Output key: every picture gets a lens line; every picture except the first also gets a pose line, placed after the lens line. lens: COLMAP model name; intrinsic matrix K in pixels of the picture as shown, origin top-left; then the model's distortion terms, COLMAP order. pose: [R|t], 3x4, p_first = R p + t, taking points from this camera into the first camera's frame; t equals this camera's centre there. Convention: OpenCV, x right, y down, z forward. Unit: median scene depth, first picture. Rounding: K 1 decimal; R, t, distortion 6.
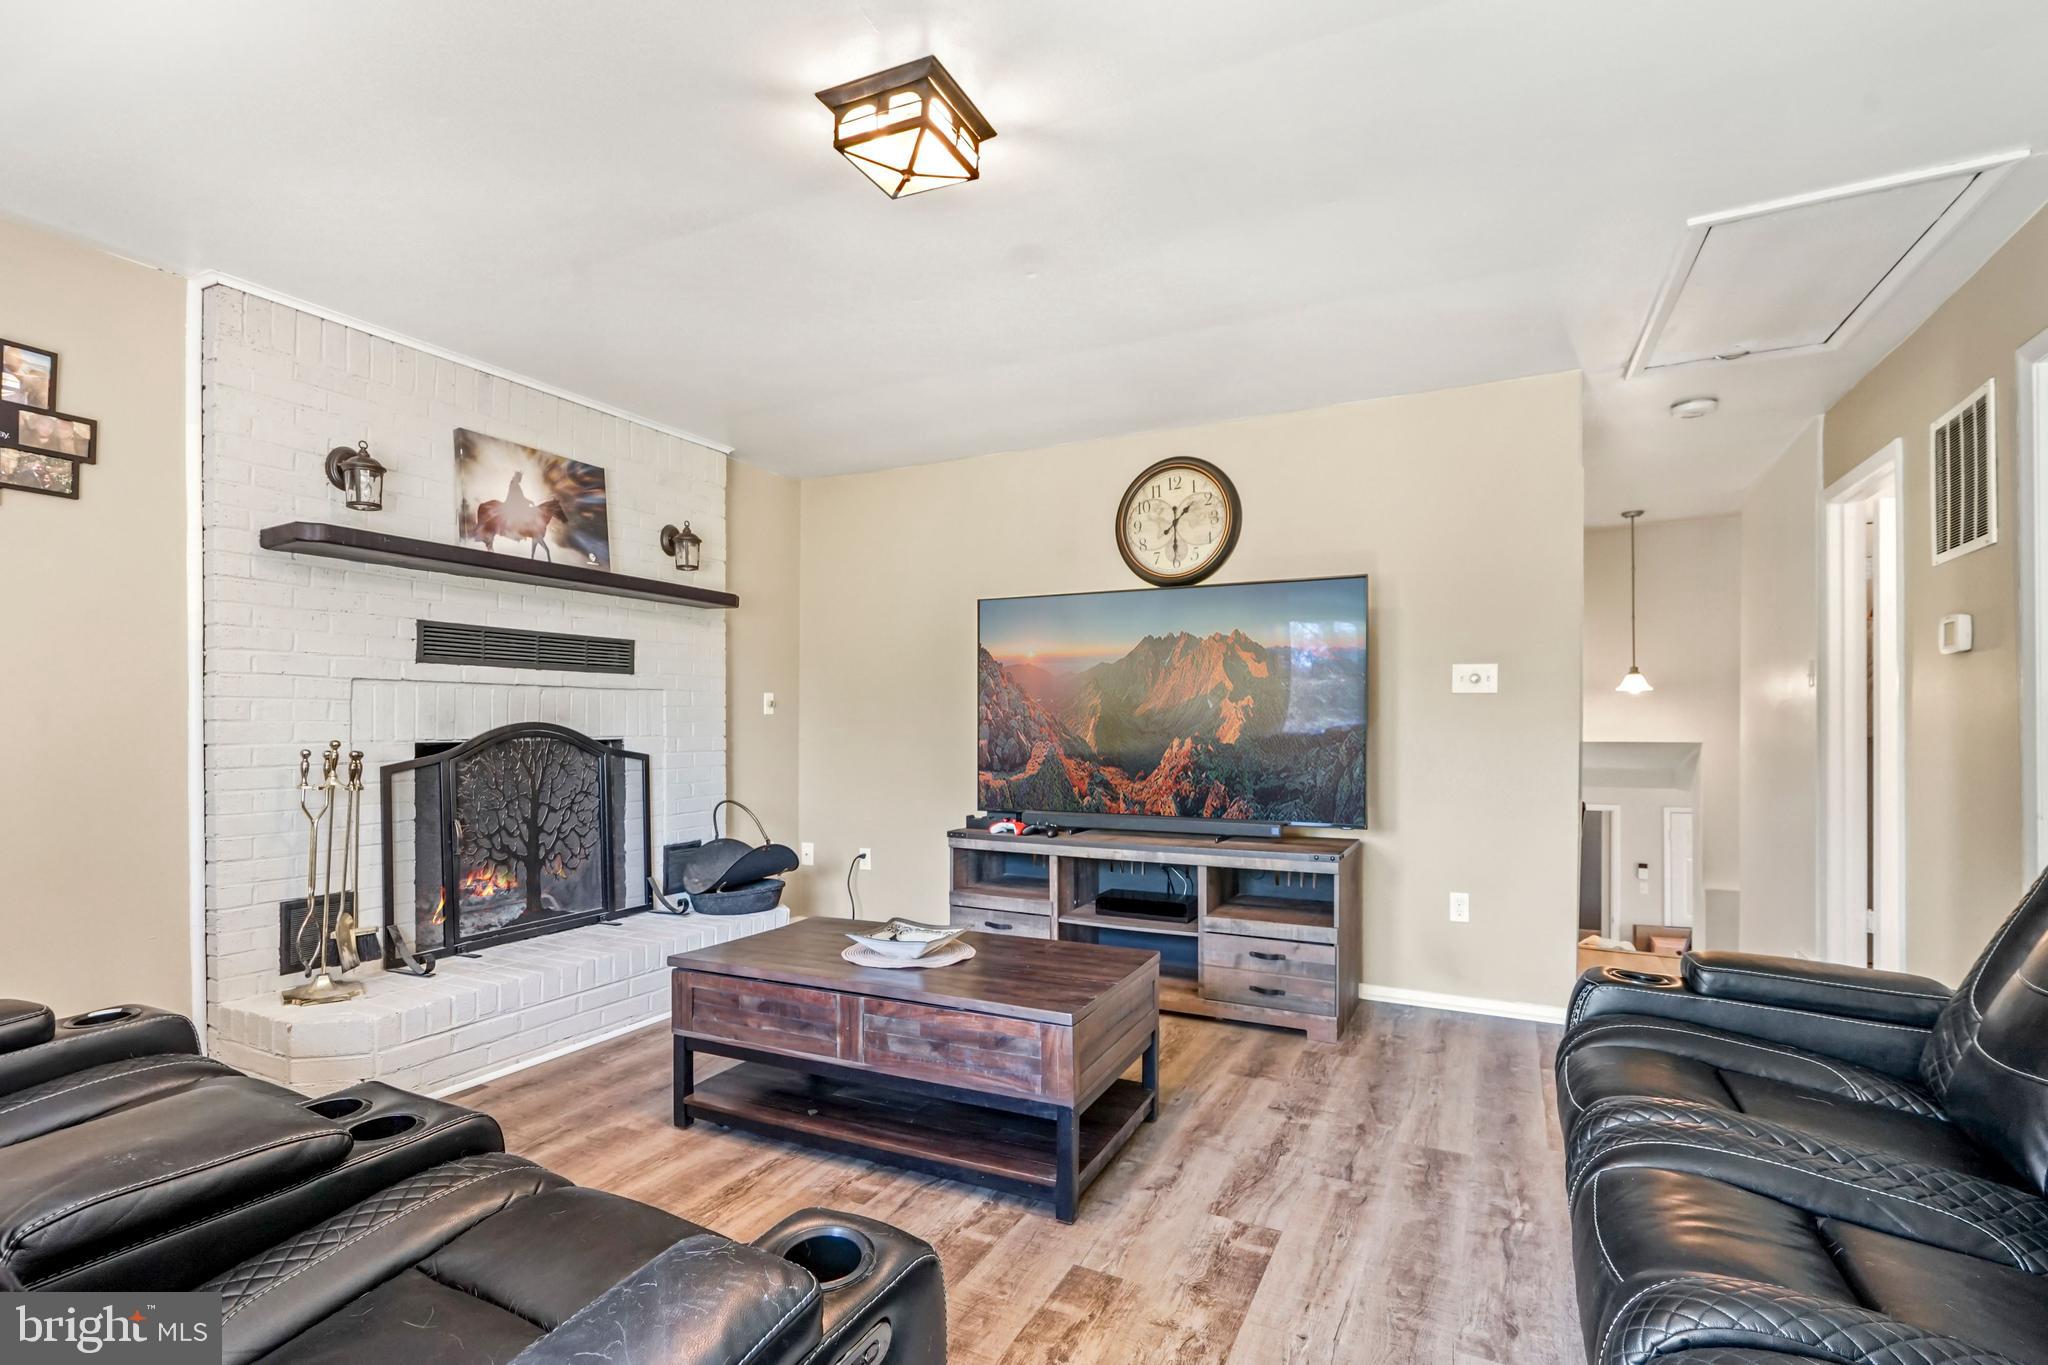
lens RADIAL K [[968.1, 0, 1027.4], [0, 968.1, 707.7], [0, 0, 1]] dist [0.000624, 0.000139]
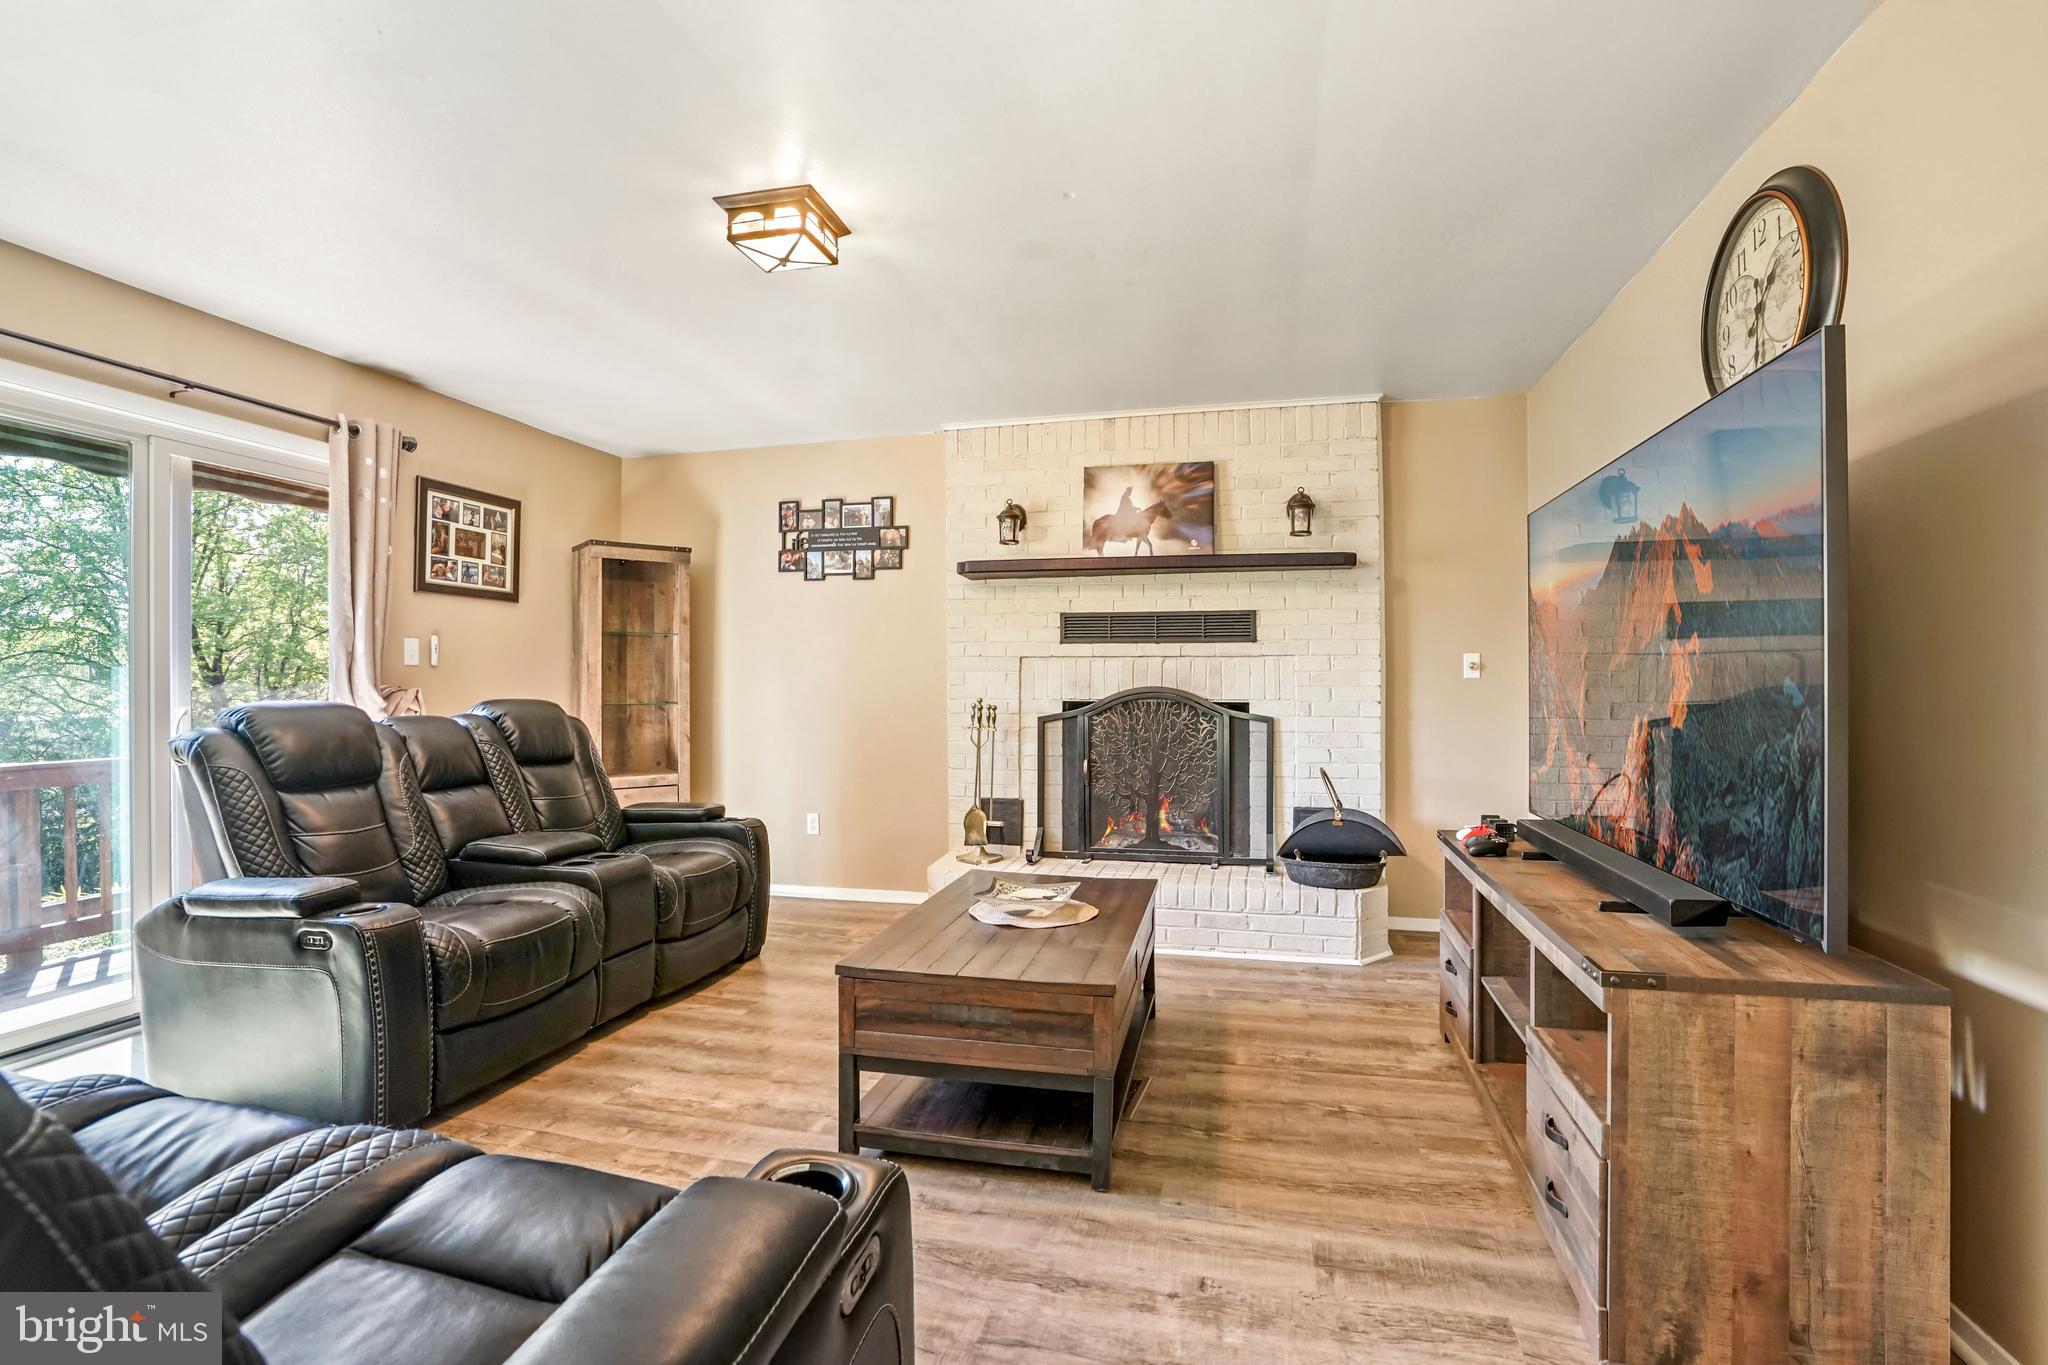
lens RADIAL K [[980.9, 0, 1024.0], [0, 980.9, 682.5], [0, 0, 1]] dist [-0.001169, -0.000151]
pose [[0.216511, -0.004032, -0.976272, 0.688292], [0.012126, 0.999925, -0.001441, 0.009781], [0.976205, -0.011527, 0.216543, 0.590702]]
